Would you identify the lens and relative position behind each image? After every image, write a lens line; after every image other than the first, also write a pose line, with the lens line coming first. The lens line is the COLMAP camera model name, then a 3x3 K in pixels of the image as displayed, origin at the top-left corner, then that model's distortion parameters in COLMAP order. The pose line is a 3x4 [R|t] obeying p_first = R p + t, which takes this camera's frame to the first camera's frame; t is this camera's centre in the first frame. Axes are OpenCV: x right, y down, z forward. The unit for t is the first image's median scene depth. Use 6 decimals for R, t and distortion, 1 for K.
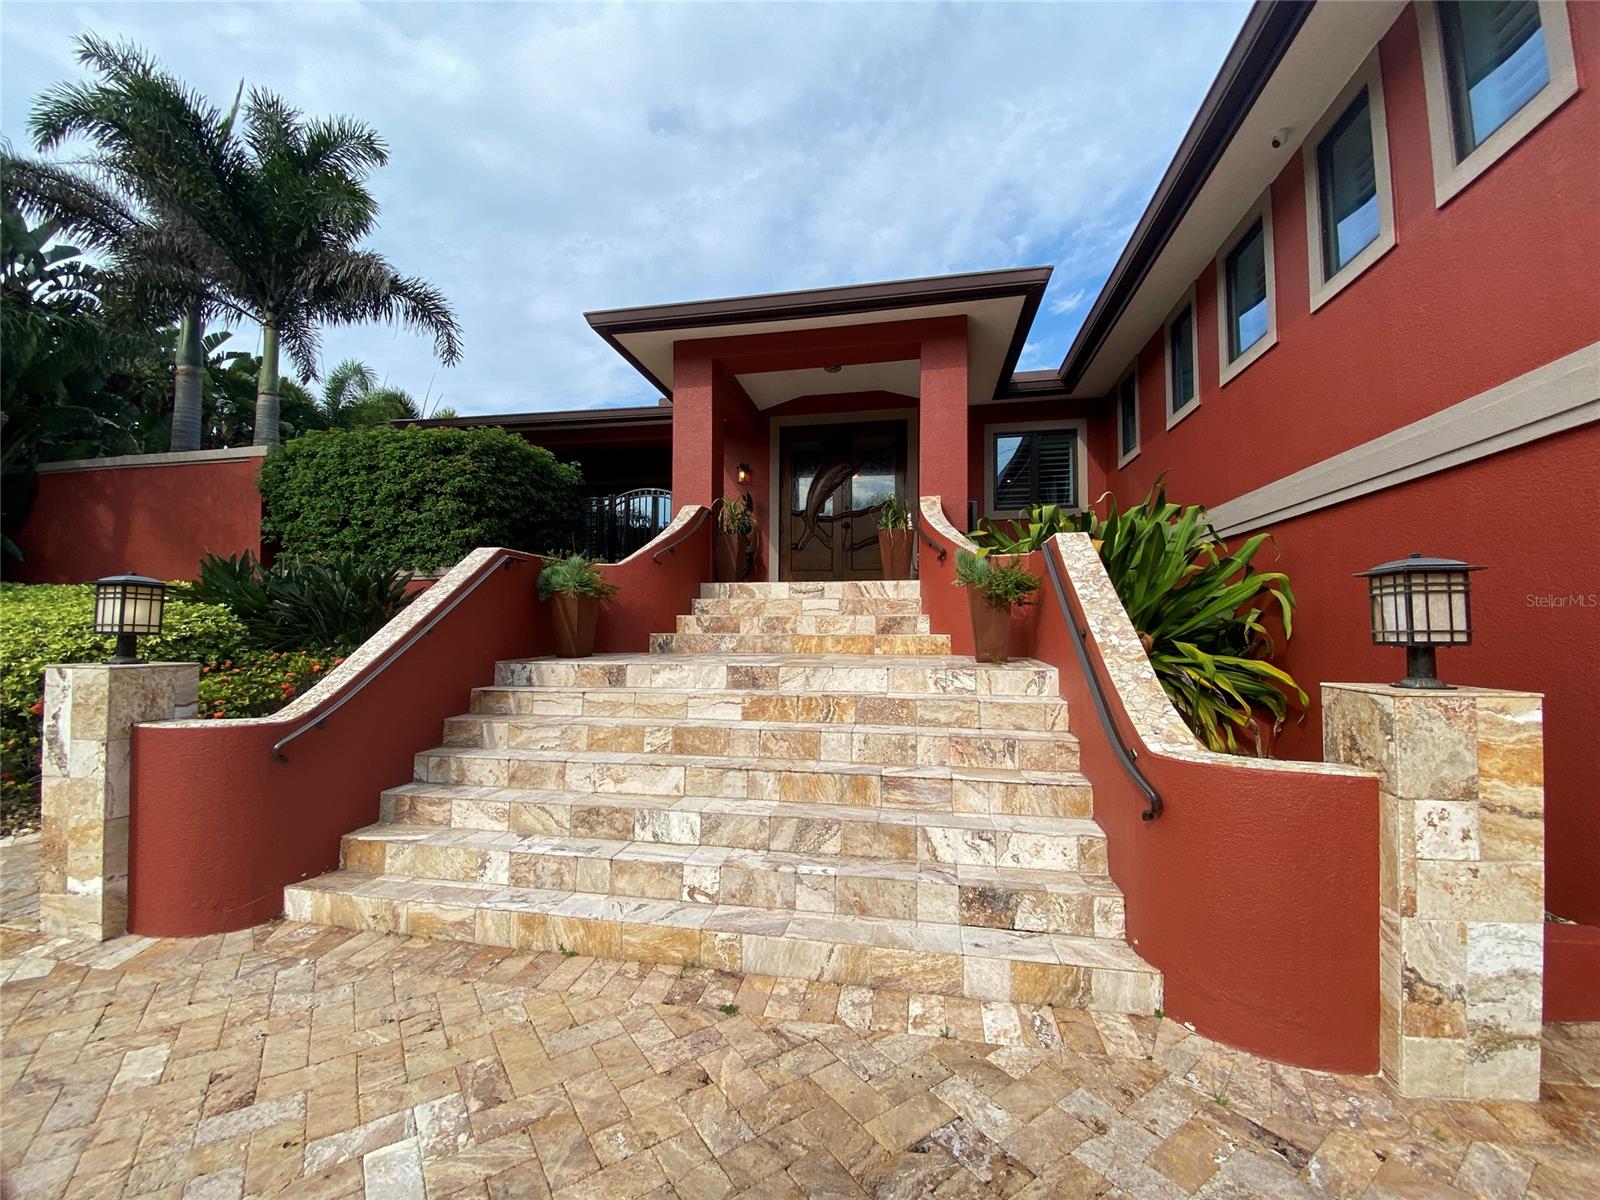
lens RADIAL K [[657.1, 0, 786.0], [0, 657.1, 599.9], [0, 0, 1]] dist [0.055646, -0.037399]
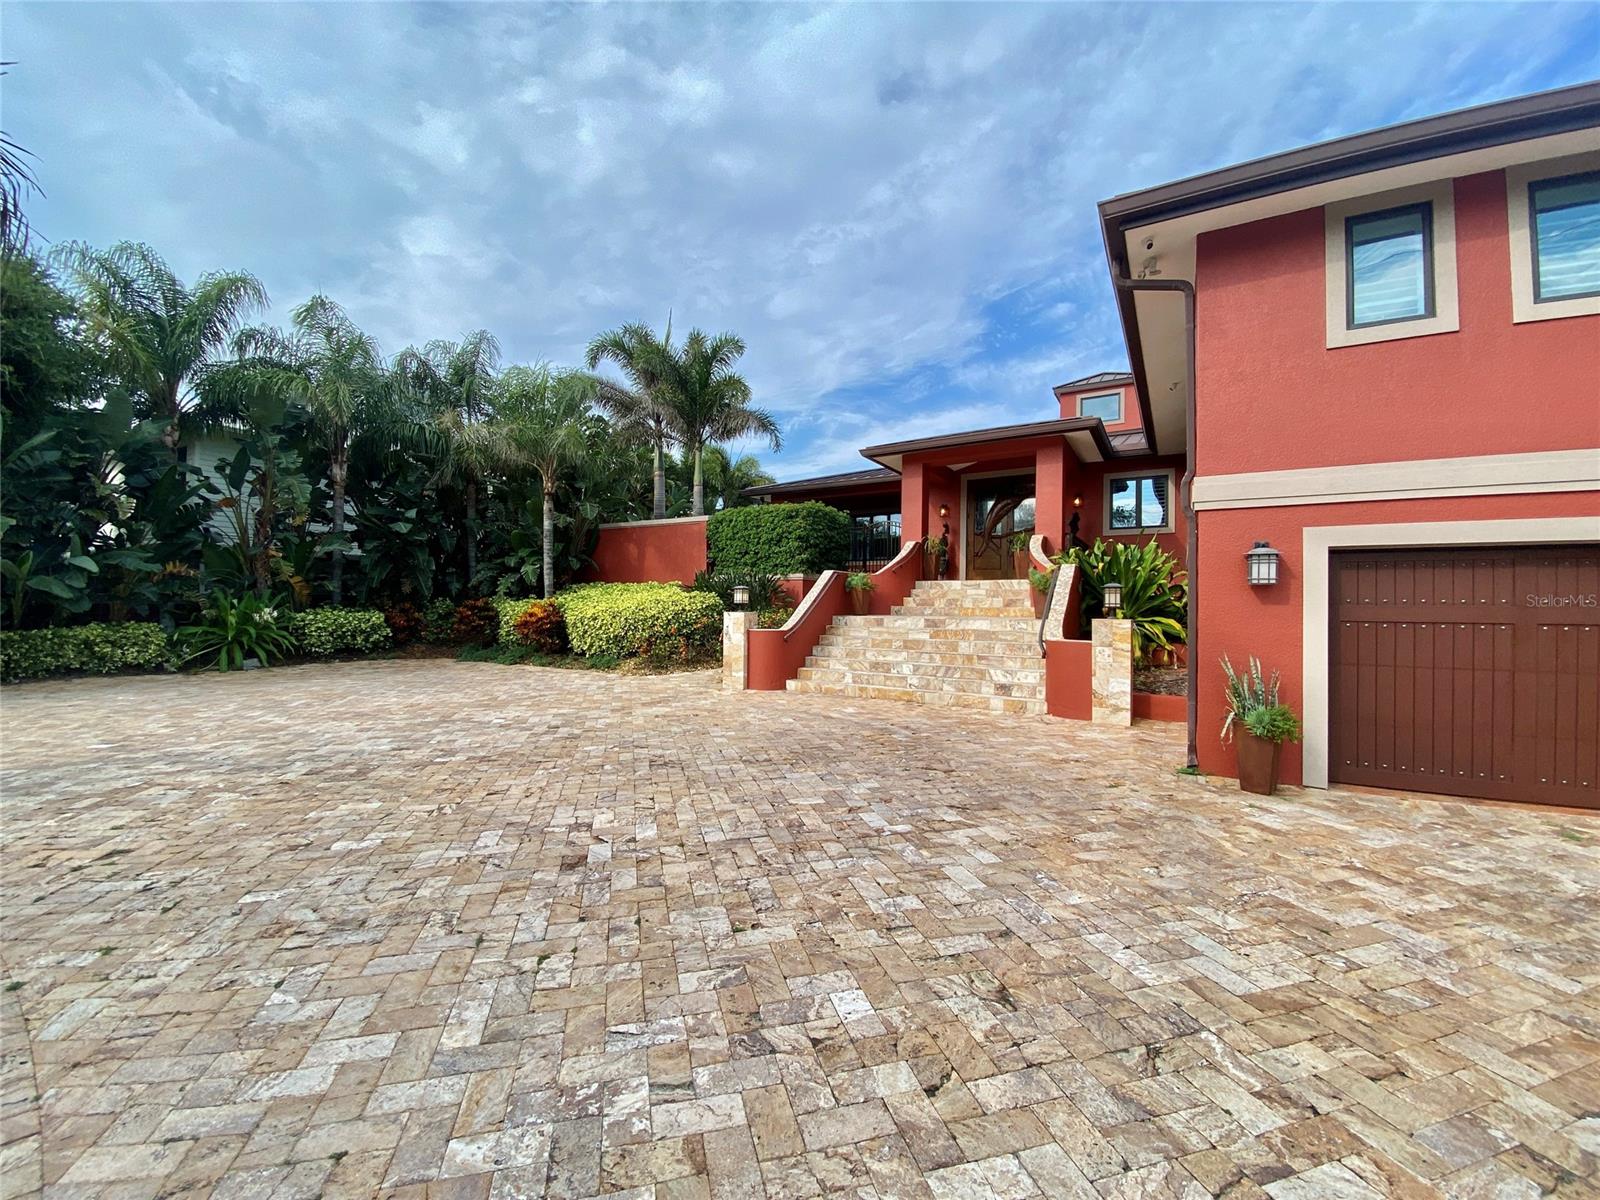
lens RADIAL K [[657.1, 0, 786.0], [0, 657.1, 599.9], [0, 0, 1]] dist [0.055646, -0.037399]
pose [[0.943552, 0.003910, -0.331201, 0.236919], [0.006717, 0.999499, 0.030935, -0.049311], [0.331156, -0.031413, 0.943053, -1.497006]]
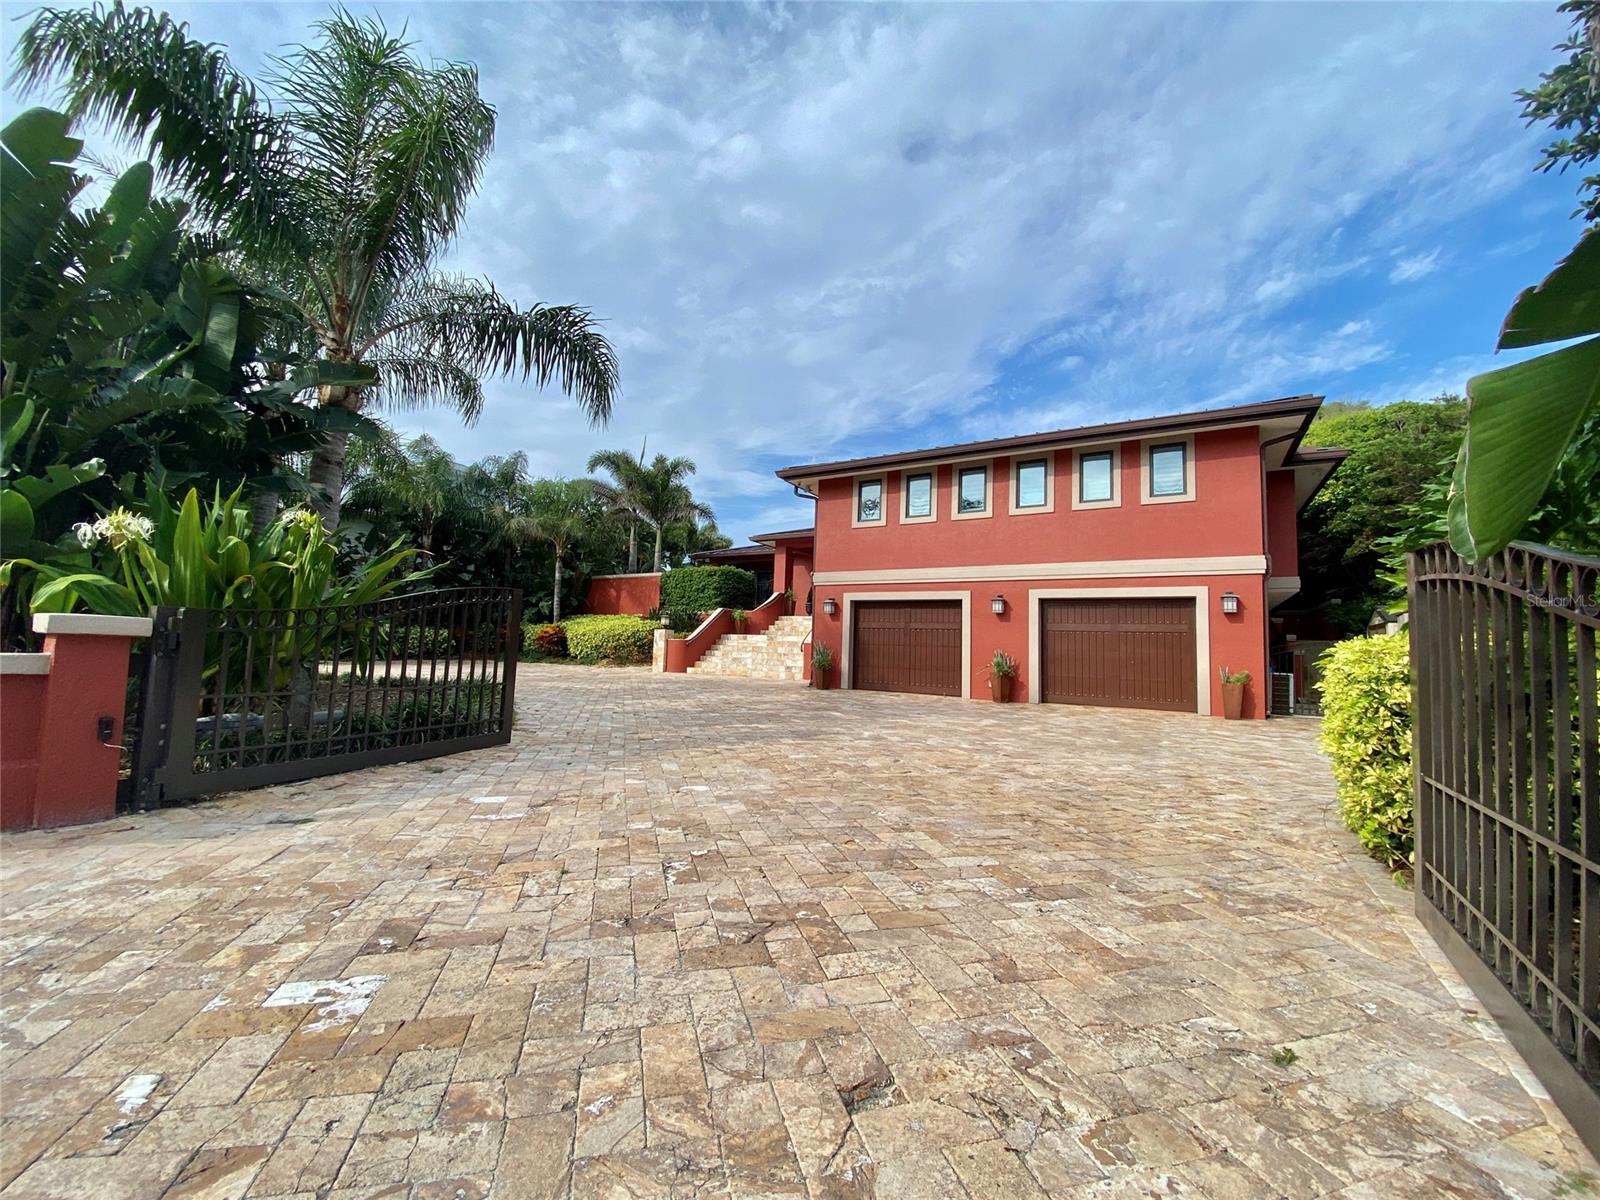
lens RADIAL K [[684.4, 0, 800.5], [0, 684.4, 594.8], [0, 0, 1]] dist [0.059624, -0.043979]
pose [[0.944910, -0.000705, -0.327329, 1.624609], [-0.014198, 0.998968, -0.043136, 0.020304], [0.327022, 0.045407, 0.943925, -3.286265]]
